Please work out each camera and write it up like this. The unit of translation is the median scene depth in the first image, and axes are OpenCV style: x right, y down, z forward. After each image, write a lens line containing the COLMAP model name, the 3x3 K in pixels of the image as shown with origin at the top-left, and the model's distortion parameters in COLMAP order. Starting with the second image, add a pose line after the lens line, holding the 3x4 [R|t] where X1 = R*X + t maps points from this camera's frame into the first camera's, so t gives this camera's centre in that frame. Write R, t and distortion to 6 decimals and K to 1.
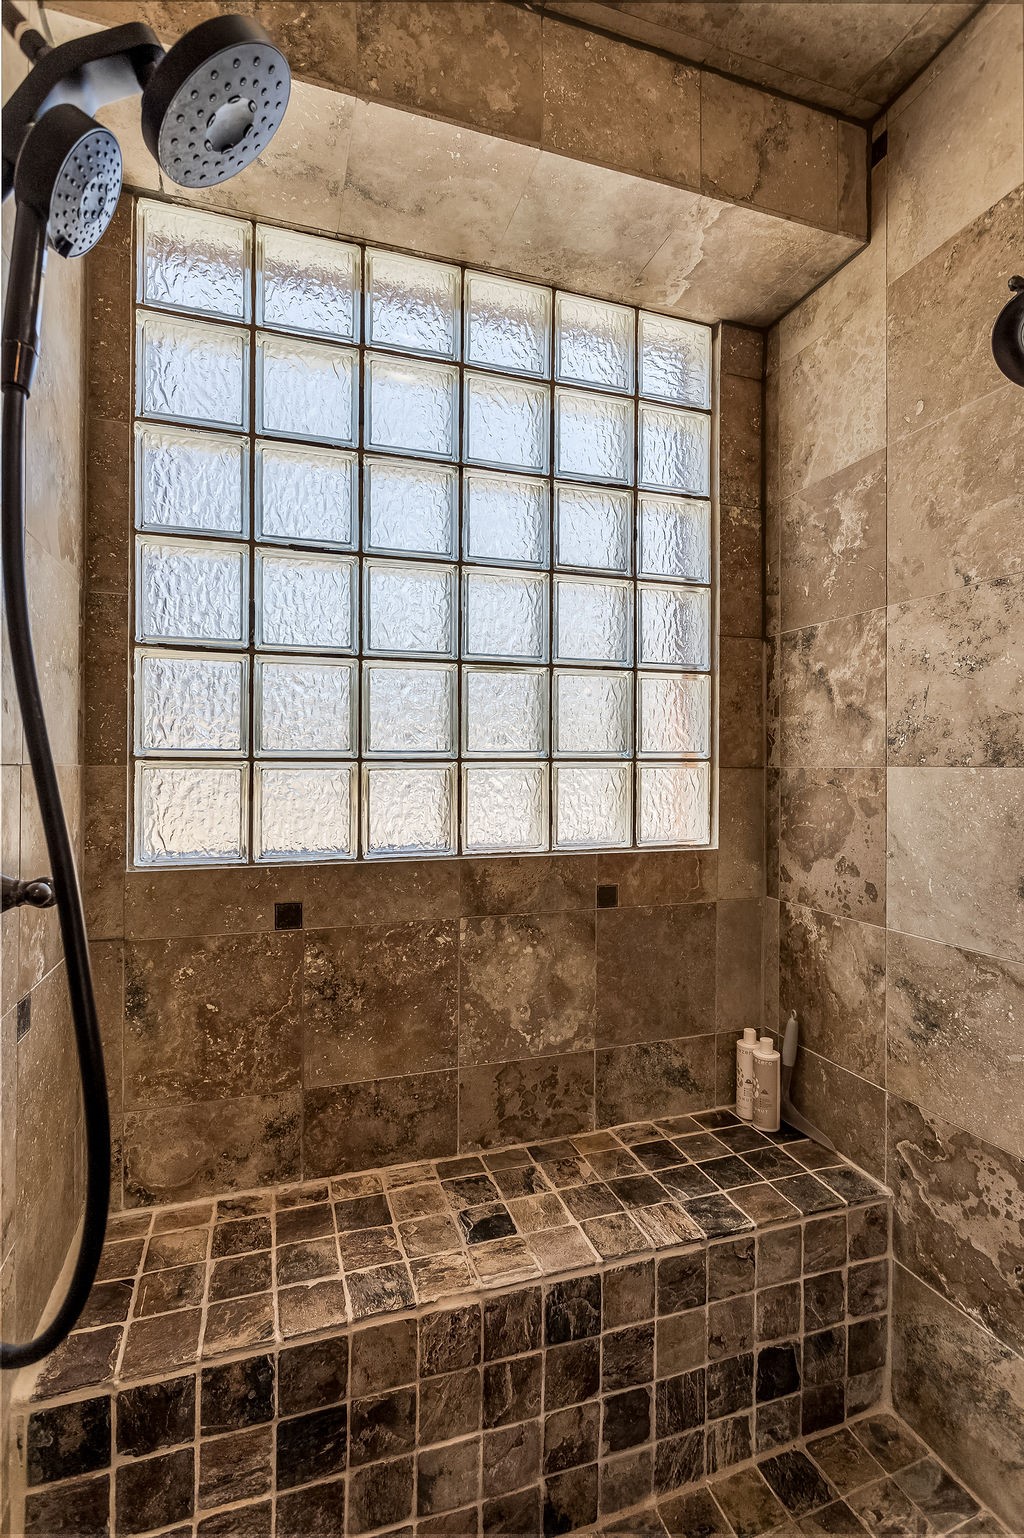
lens RADIAL K [[716.0, 0, 506.7], [0, 716.0, 765.1], [0, 0, 1]] dist [-0.001297, 0.001077]
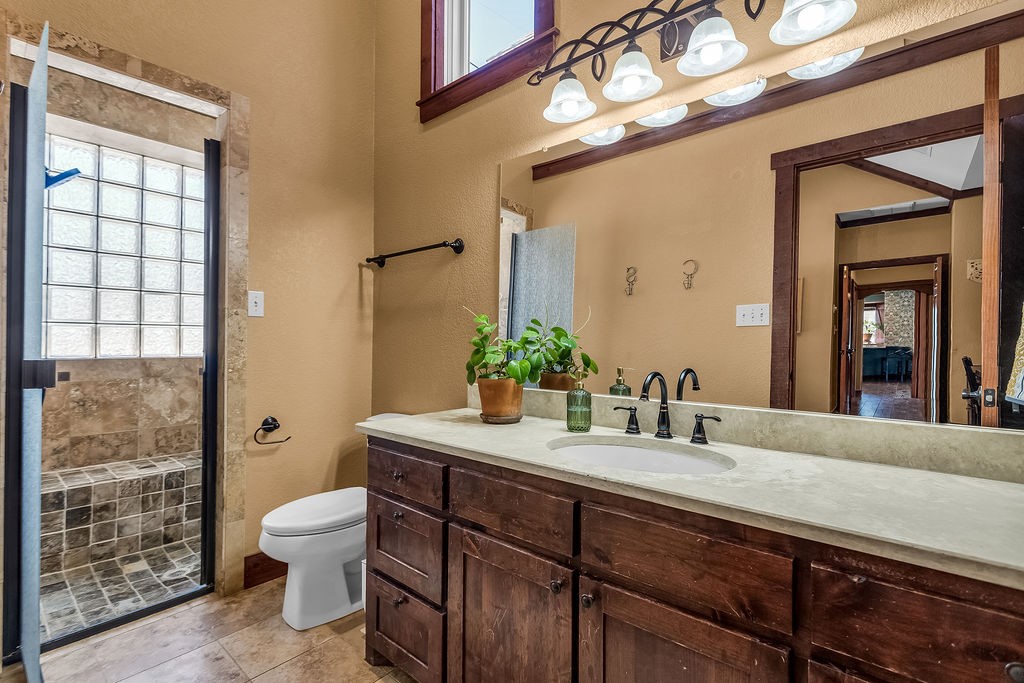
lens RADIAL K [[476.7, 0, 507.8], [0, 476.7, 338.1], [0, 0, 1]] dist [-0.001297, 0.001077]
pose [[0.862929, 0.006873, 0.505278, 0.266568], [-0.004860, 0.999974, -0.005302, 0.056070], [-0.505302, 0.002120, 0.862940, -1.550978]]
